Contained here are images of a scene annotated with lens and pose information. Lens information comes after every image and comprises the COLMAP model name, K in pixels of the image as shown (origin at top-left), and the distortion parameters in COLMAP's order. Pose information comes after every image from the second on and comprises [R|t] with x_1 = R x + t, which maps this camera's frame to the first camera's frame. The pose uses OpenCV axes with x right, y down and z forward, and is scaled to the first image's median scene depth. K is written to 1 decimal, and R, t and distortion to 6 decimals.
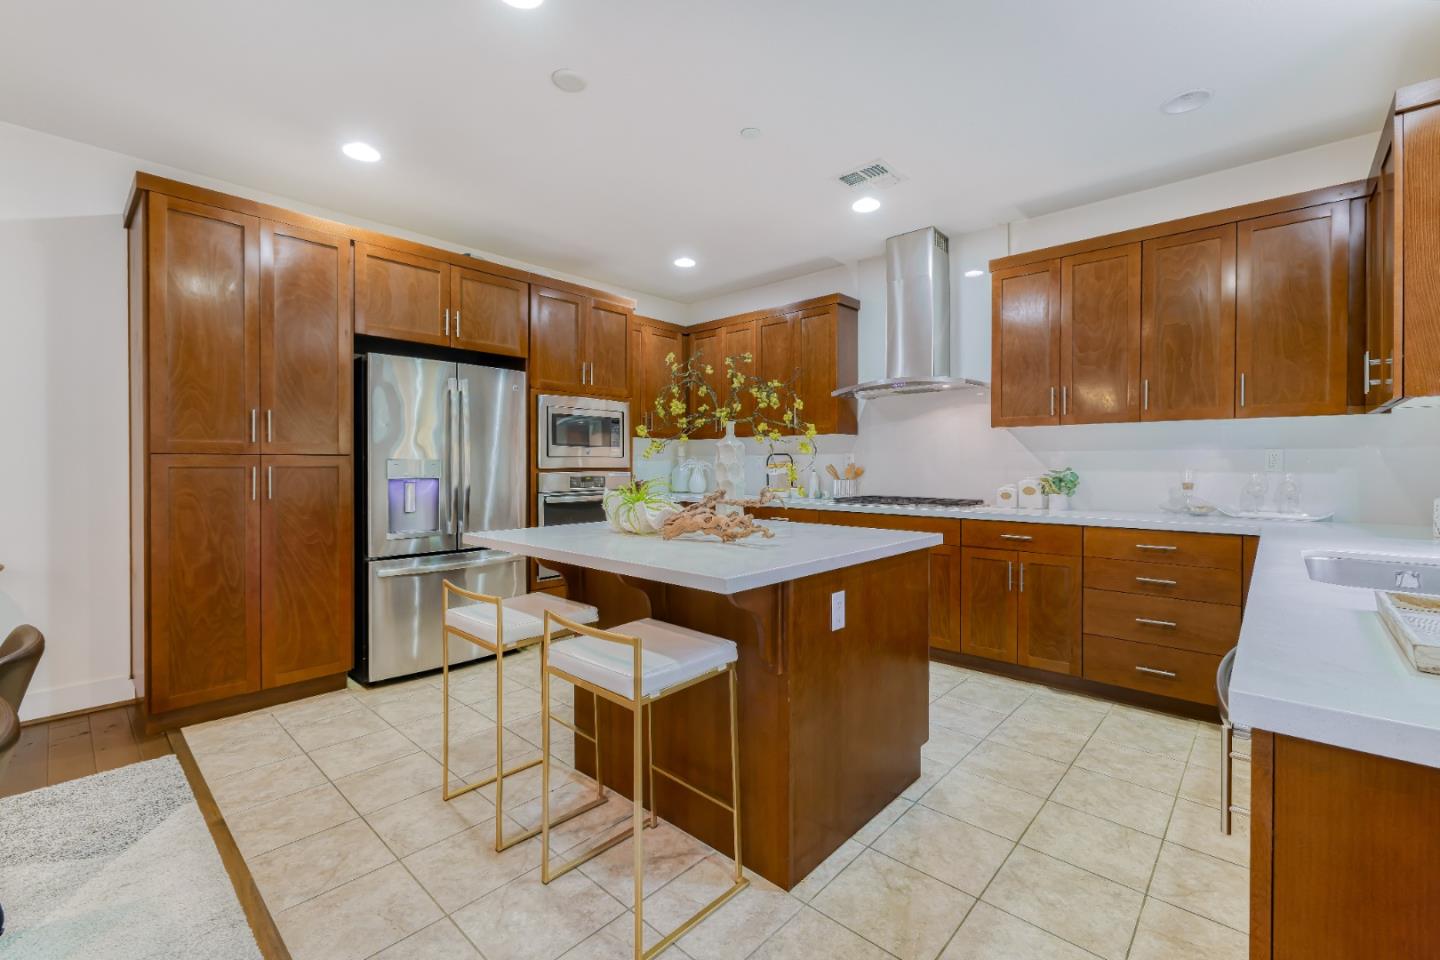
lens RADIAL K [[616.7, 0, 724.0], [0, 616.7, 472.1], [0, 0, 1]] dist [0.002360, 0.000299]
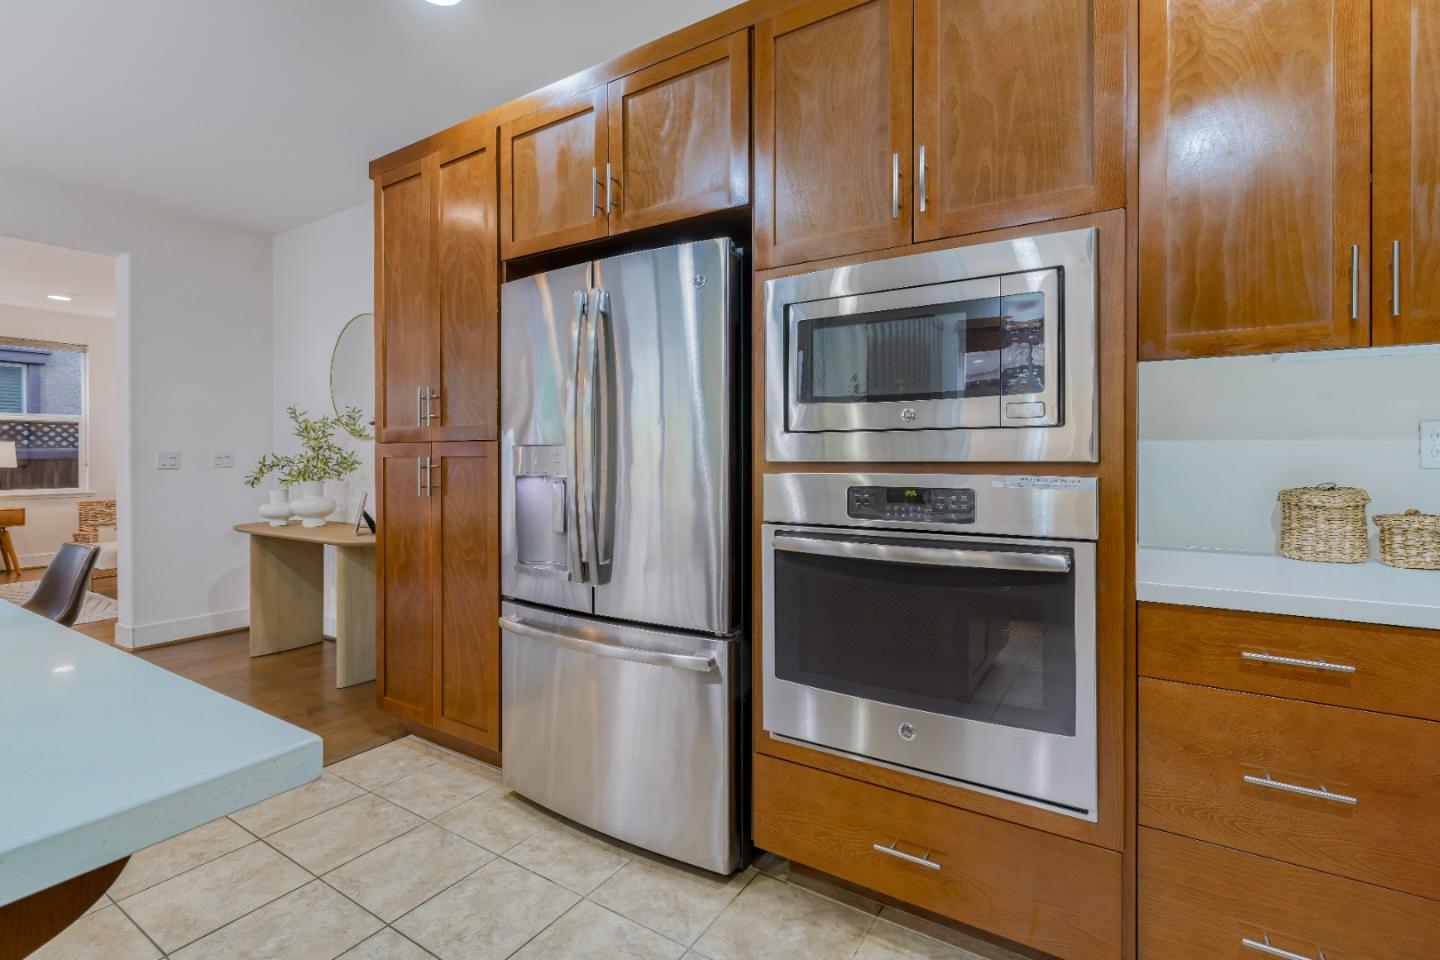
lens RADIAL K [[616.7, 0, 724.0], [0, 616.7, 472.1], [0, 0, 1]] dist [0.002360, 0.000299]
pose [[0.194577, 0.000919, -0.980887, 0.136389], [-0.030505, 0.999522, -0.005115, 0.005725], [0.980413, 0.030917, 0.194512, 1.270491]]
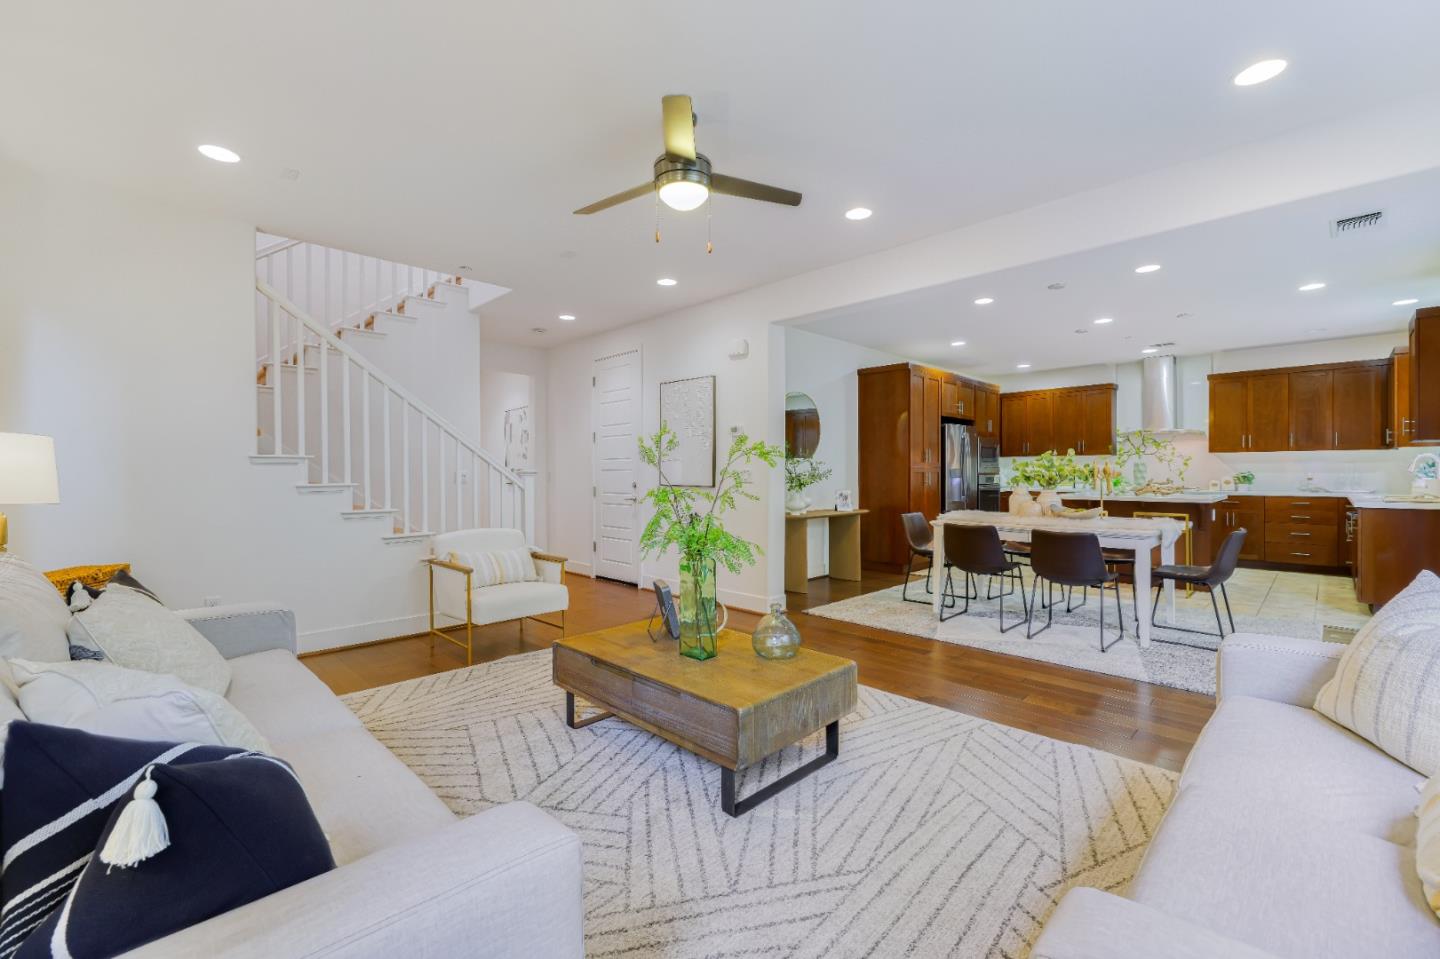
lens RADIAL K [[616.7, 0, 724.0], [0, 616.7, 471.6], [0, 0, 1]] dist [0.002360, 0.000299]
pose [[0.999107, -0.003996, -0.042062, -1.534676], [0.003349, 0.999875, -0.015432, 0.026305], [0.042119, 0.015277, 0.998996, -1.601694]]
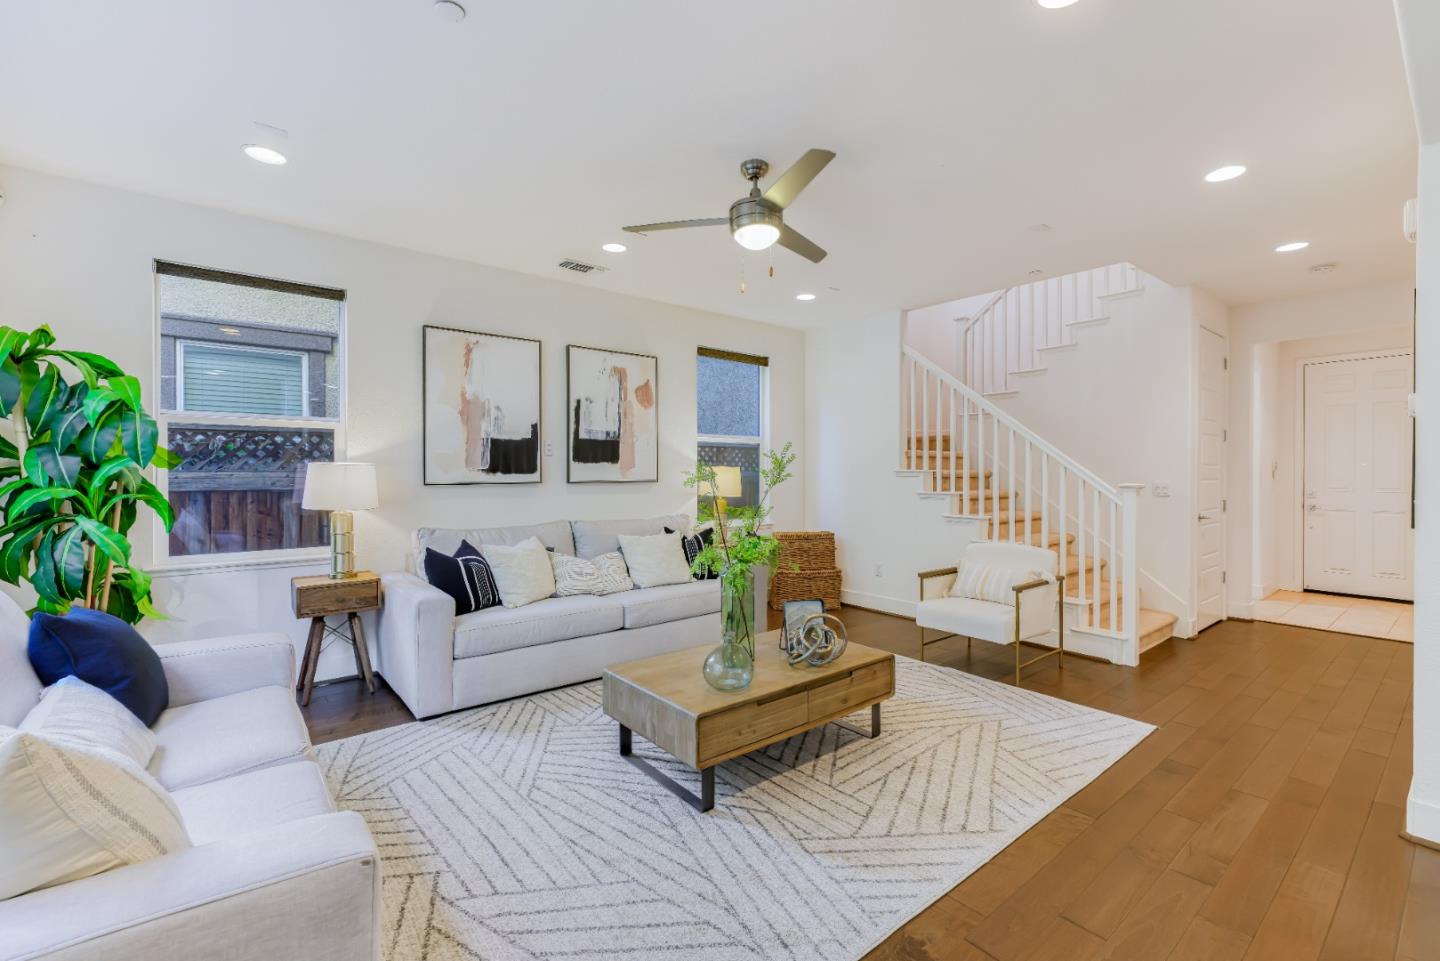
lens RADIAL K [[620.2, 0, 720.0], [0, 620.2, 480.5], [0, 0, 1]] dist [0.000677, 0.000169]
pose [[-0.160101, 0.008300, -0.987066, -0.568556], [-0.015197, 0.999825, 0.010872, -0.021986], [0.986984, 0.016741, -0.159947, -0.500603]]
